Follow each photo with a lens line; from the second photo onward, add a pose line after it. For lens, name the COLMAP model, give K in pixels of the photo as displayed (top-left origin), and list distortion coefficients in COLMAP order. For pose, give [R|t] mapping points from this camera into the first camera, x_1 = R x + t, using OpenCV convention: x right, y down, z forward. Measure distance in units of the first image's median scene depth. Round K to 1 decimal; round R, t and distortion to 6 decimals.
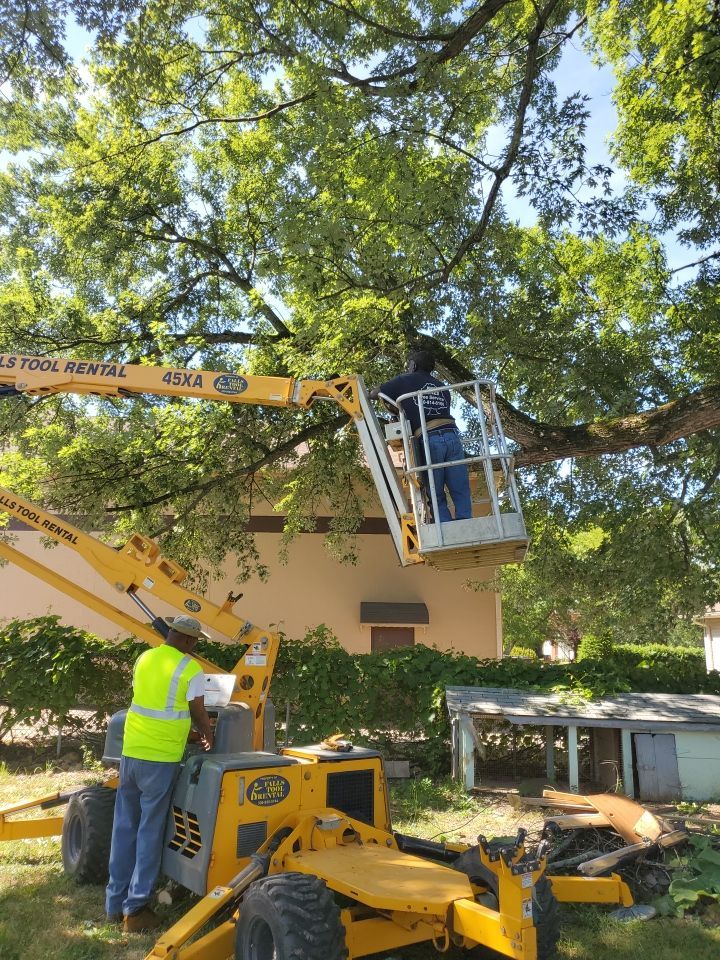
lens RADIAL K [[739.8, 0, 335.0], [0, 739.8, 484.8], [0, 0, 1]] dist [0.002305, 0.007461]
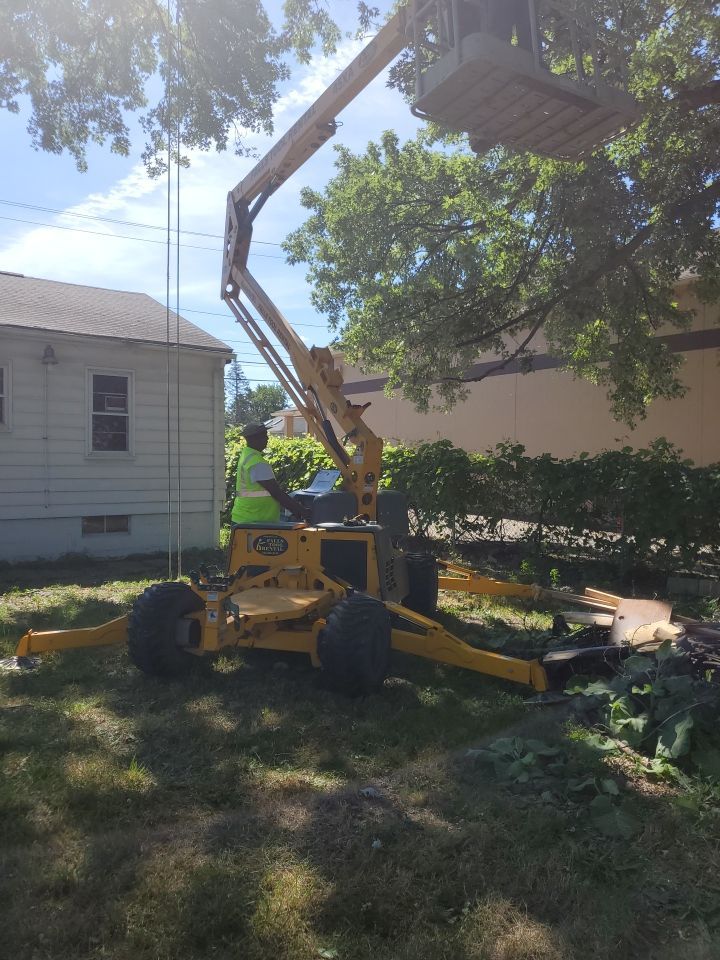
lens RADIAL K [[733.9, 0, 347.3], [0, 733.9, 475.6], [0, 0, 1]] dist [0.003597, -0.002060]
pose [[0.622574, -0.010779, -0.782487, 1.041699], [0.167416, 0.978590, 0.119722, 0.144879], [0.764443, -0.205536, 0.611049, 0.298450]]
